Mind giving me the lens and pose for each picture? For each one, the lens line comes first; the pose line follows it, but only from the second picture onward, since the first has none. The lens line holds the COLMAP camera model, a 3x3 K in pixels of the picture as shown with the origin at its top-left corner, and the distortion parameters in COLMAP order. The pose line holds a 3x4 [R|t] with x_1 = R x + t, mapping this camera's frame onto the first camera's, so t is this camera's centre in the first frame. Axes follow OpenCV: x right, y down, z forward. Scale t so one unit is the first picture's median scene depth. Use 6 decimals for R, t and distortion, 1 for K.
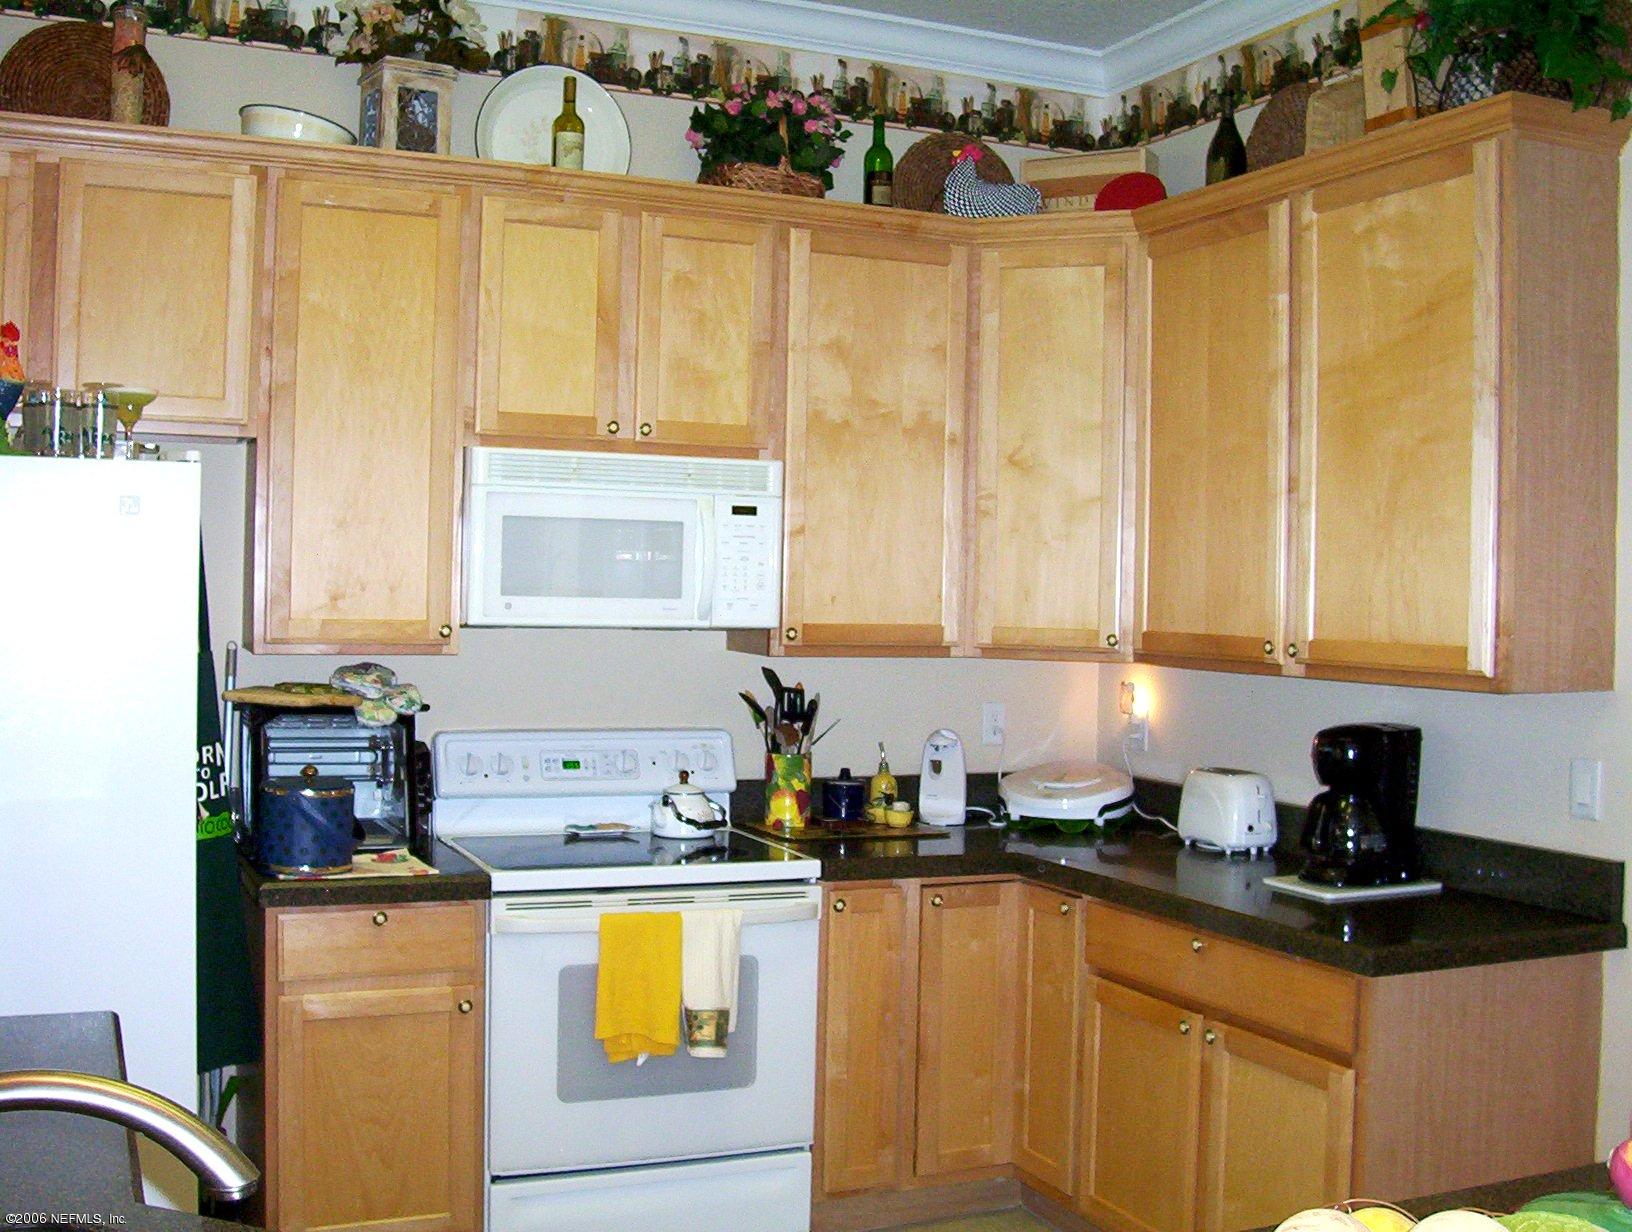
lens RADIAL K [[1821.1, 0, 813.5], [0, 1821.1, 612.2], [0, 0, 1]] dist [-0.140287, 0.000000]
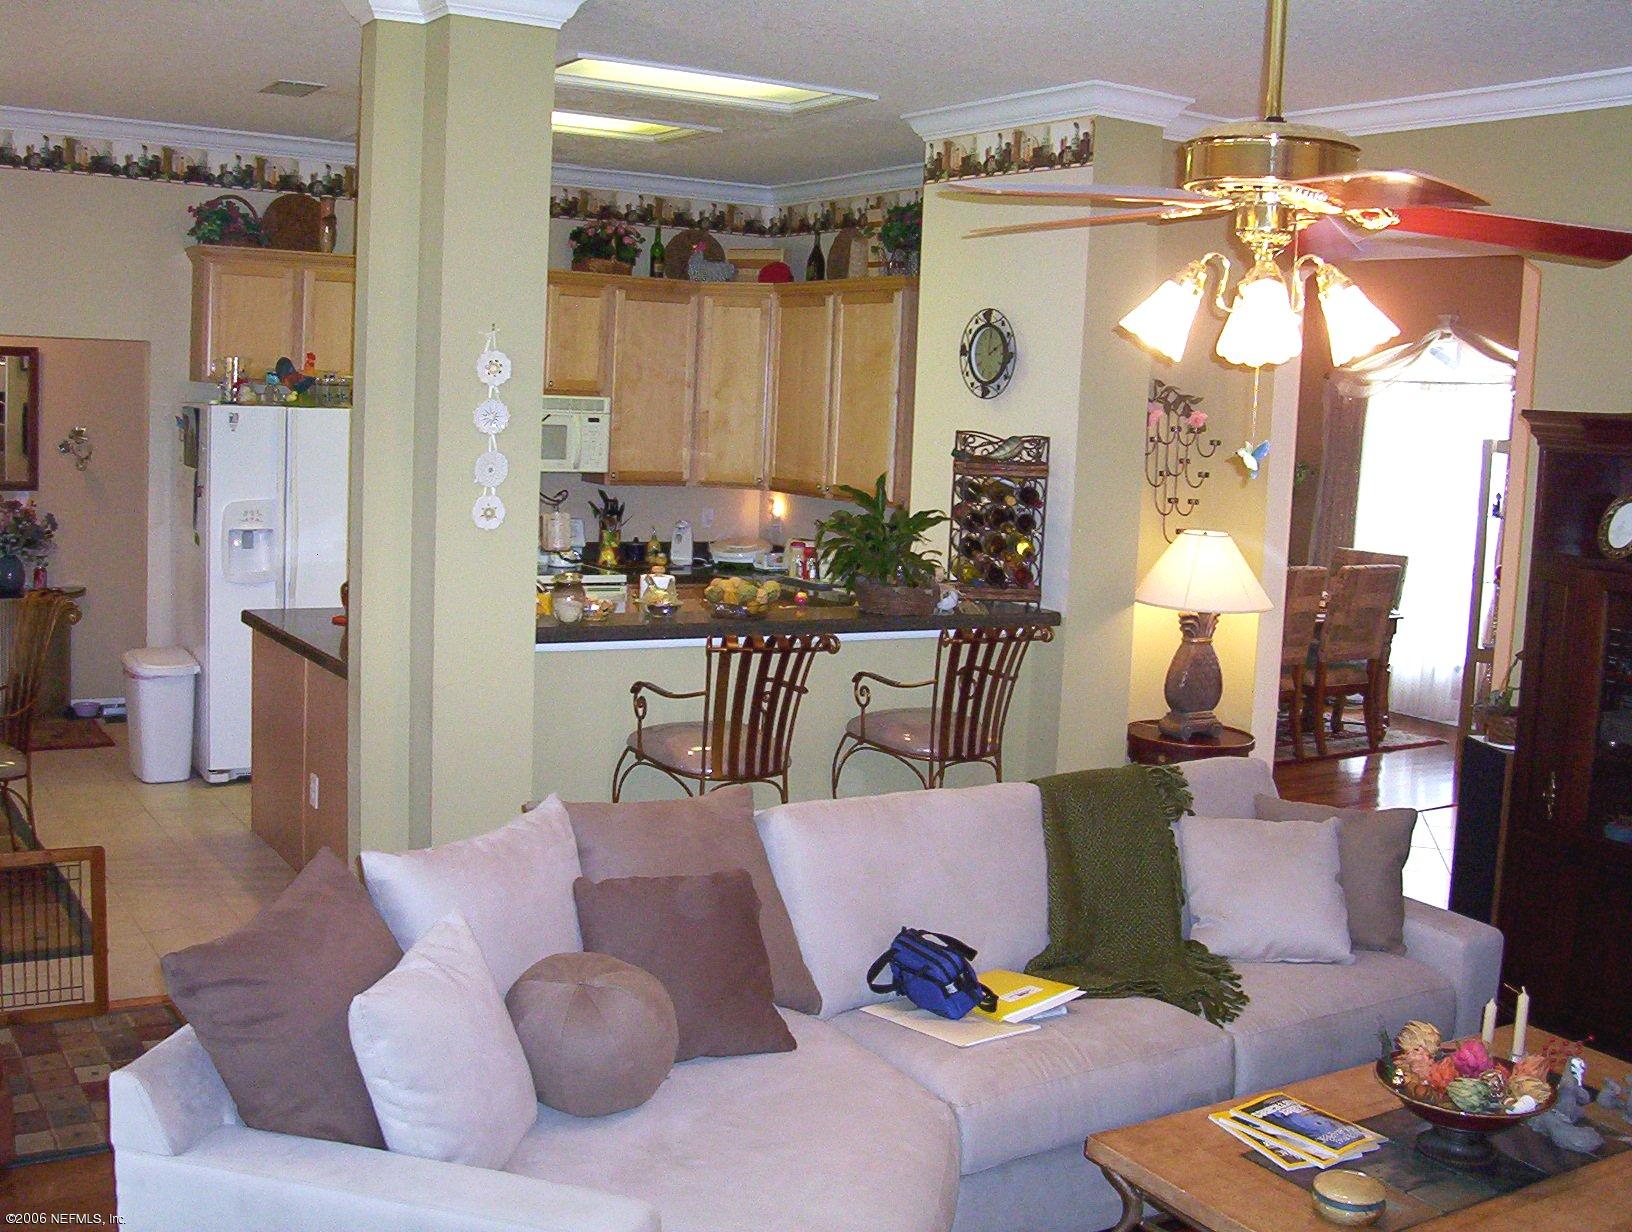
lens RADIAL K [[1821.1, 0, 816.4], [0, 1821.1, 610.4], [0, 0, 1]] dist [-0.140287, 0.000000]
pose [[0.991689, 0.011164, 0.128175, -0.046097], [-0.024816, 0.994119, 0.105415, -0.060475], [-0.126244, -0.107720, 0.986133, -1.160260]]
